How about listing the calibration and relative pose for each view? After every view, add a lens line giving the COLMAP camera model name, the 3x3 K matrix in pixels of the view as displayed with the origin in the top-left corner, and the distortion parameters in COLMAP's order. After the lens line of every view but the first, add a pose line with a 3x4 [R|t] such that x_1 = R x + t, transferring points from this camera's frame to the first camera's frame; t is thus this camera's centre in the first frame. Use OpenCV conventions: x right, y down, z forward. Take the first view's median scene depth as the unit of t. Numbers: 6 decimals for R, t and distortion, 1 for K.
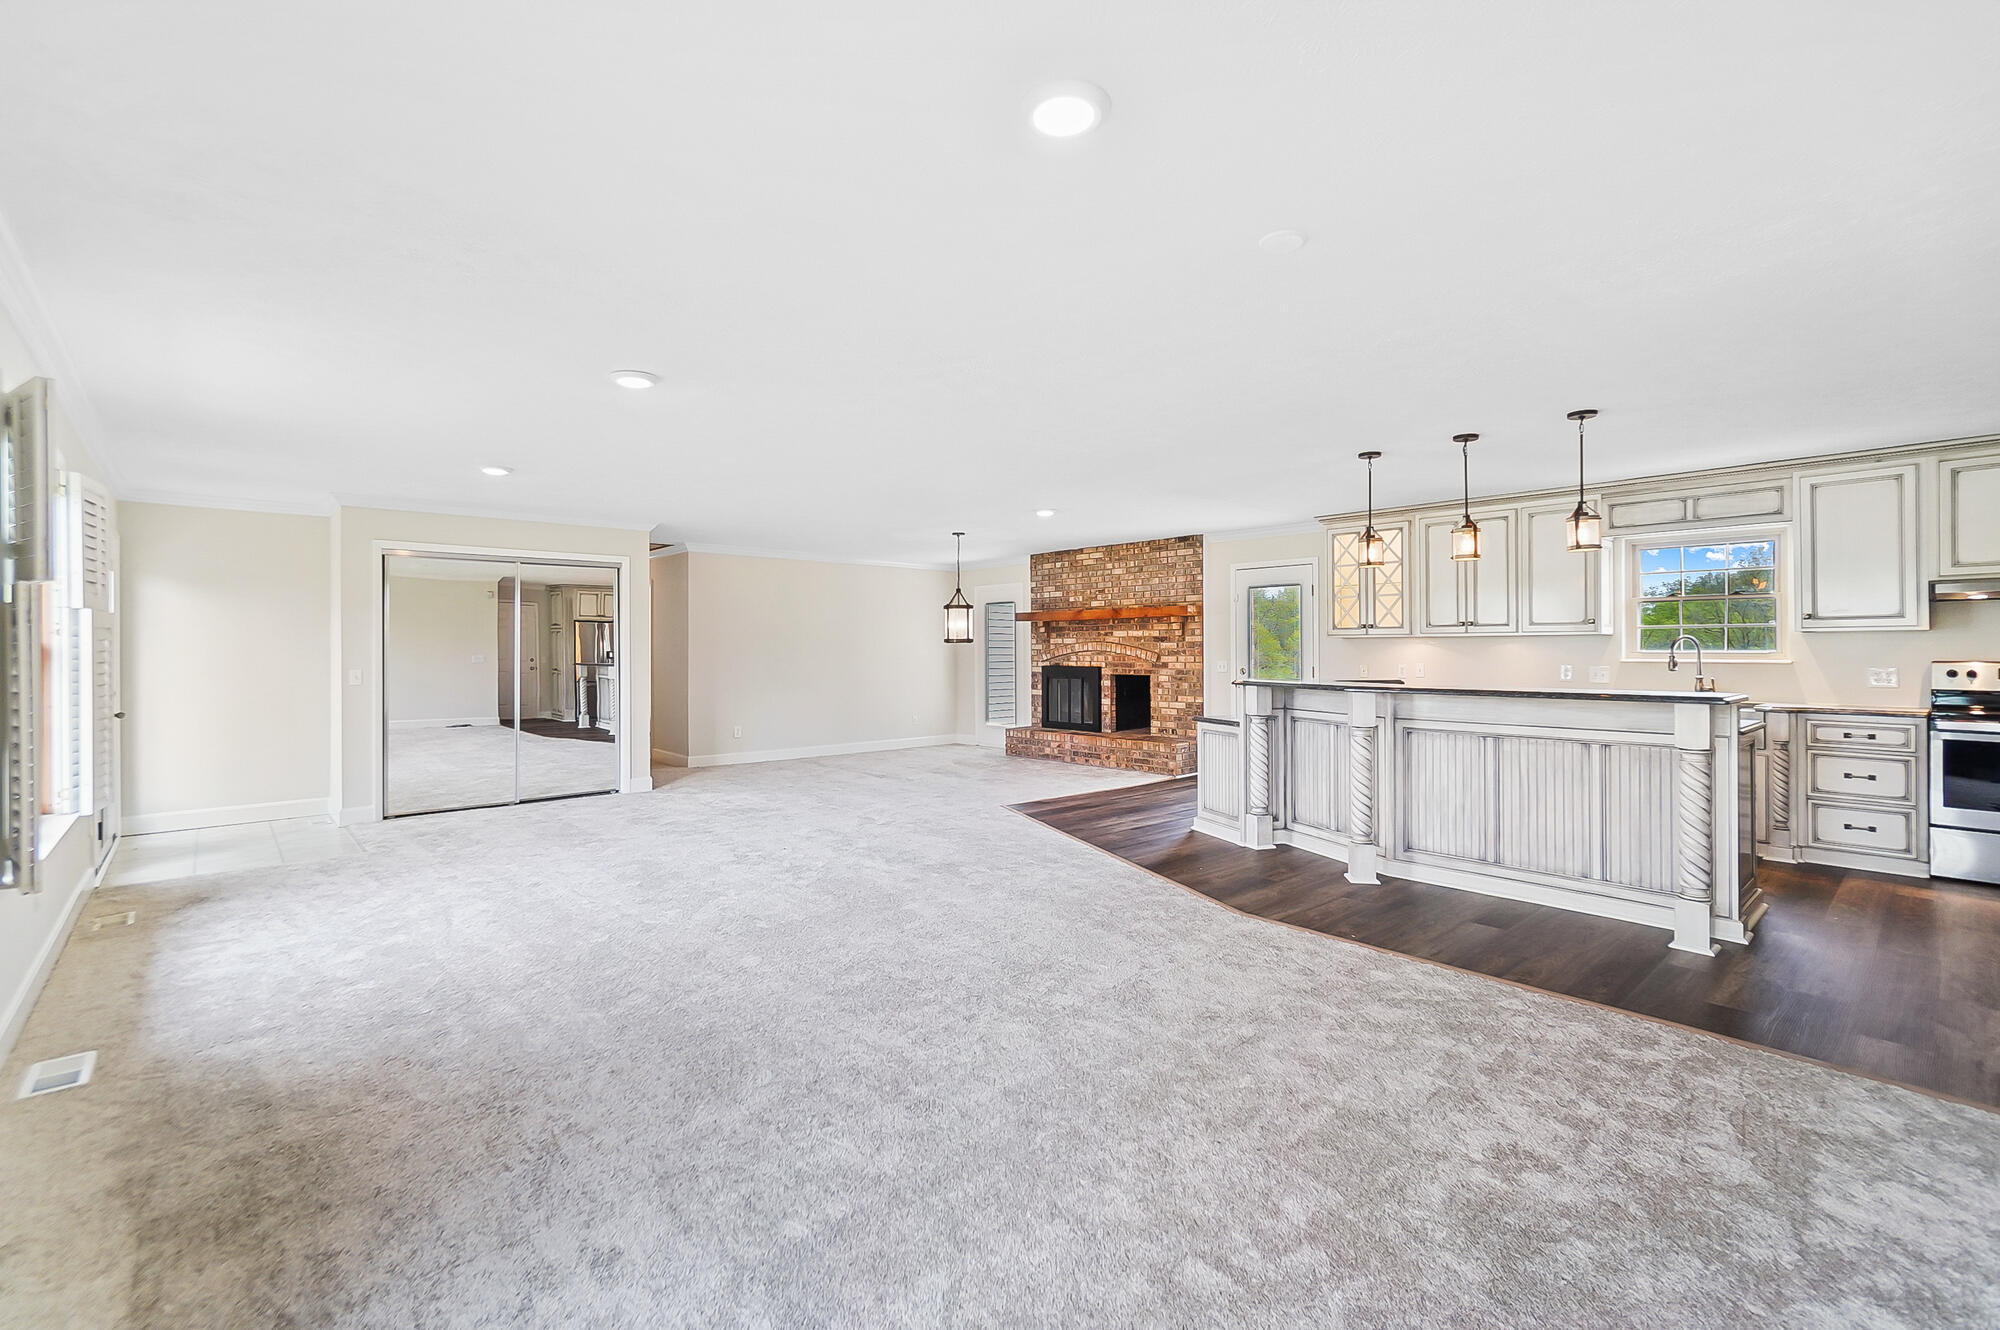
lens RADIAL K [[875.3, 0, 999.9], [0, 875.3, 654.7], [0, 0, 1]] dist [0.000528, 0.000116]
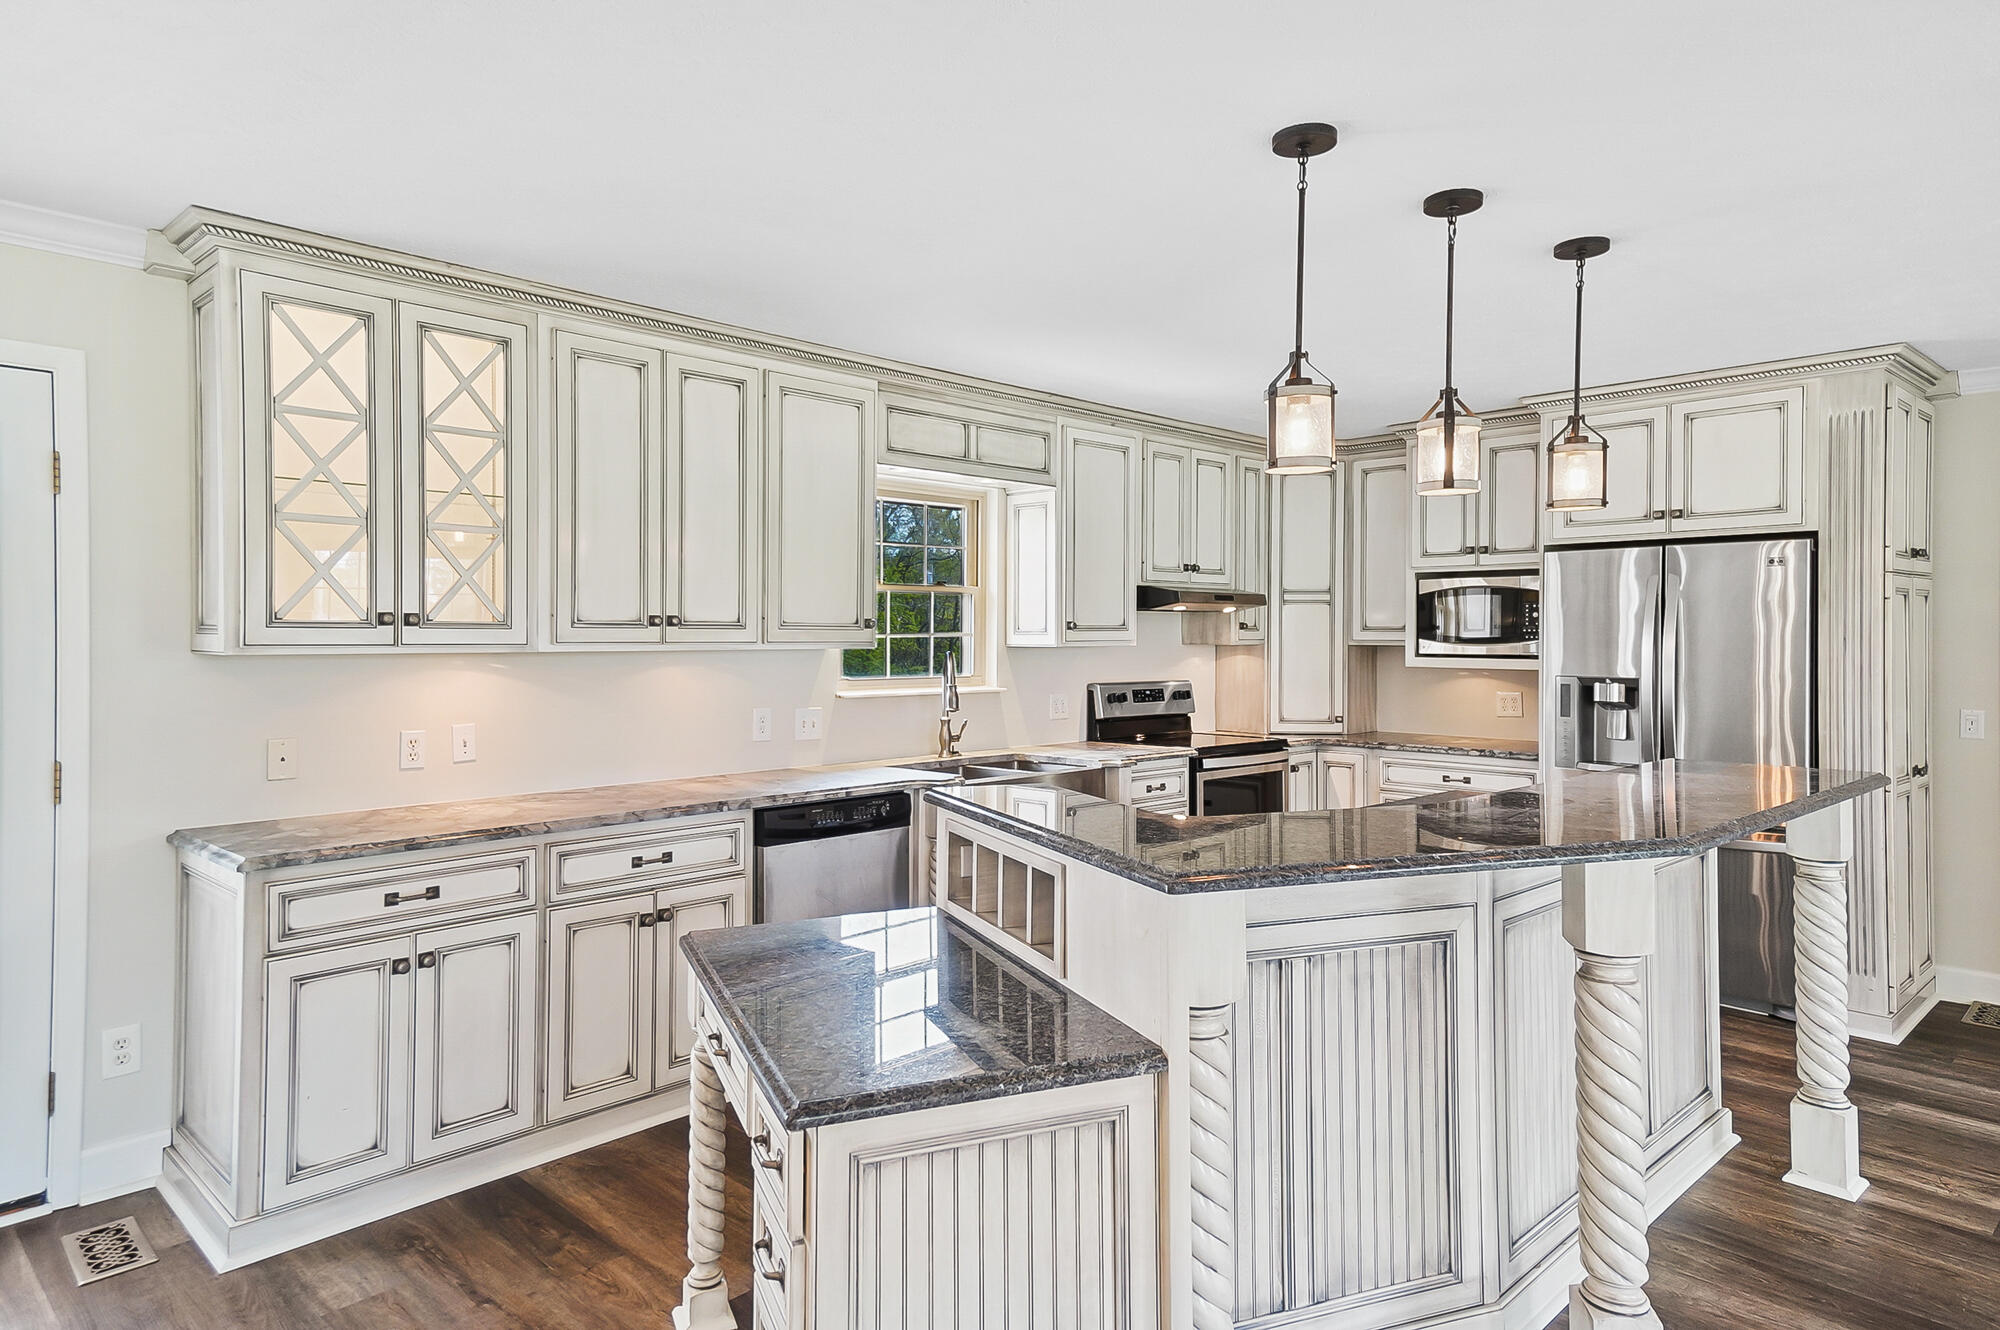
lens RADIAL K [[1200.7, 0, 999.5], [0, 1200.7, 645.2], [0, 0, 1]] dist [0.006260, 0.000872]
pose [[-0.054294, -0.006077, 0.998507, -0.032372], [0.003633, 0.999974, 0.006283, -0.027943], [-0.998518, 0.003968, -0.054270, 0.905065]]
